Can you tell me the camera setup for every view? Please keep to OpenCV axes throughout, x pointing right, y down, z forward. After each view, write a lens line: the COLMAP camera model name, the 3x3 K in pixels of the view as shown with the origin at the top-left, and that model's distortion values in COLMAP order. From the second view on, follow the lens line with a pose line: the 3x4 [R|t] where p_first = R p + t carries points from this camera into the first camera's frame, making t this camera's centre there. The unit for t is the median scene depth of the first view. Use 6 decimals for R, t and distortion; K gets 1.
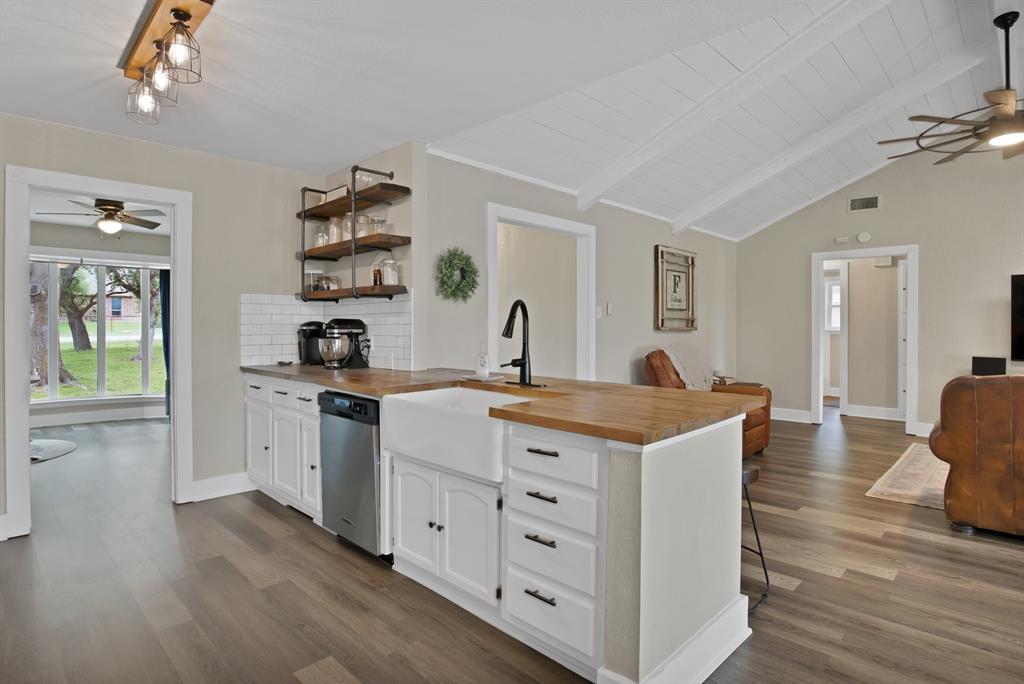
lens RADIAL K [[530.5, 0, 502.1], [0, 530.5, 325.7], [0, 0, 1]] dist [-0.041107, 0.004297]
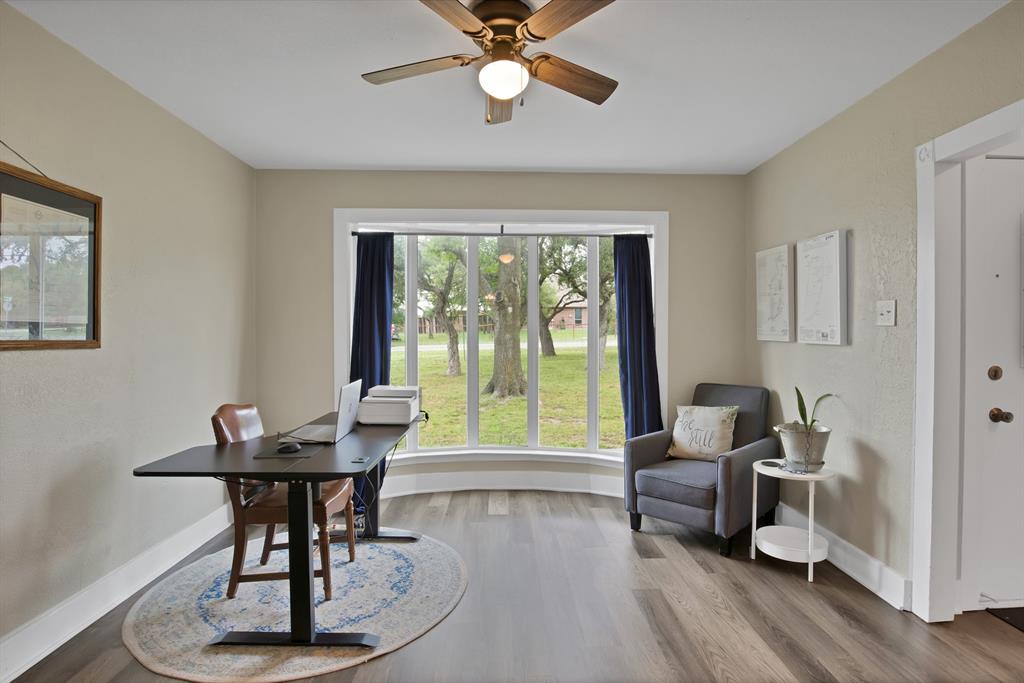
lens RADIAL K [[530.5, 0, 511.6], [0, 530.5, 337.0], [0, 0, 1]] dist [-0.041107, 0.004297]
pose [[0.720871, -0.004885, -0.693052, -0.315580], [0.013133, 0.999892, 0.006613, -0.000582], [0.692945, -0.013869, 0.720857, 0.471326]]
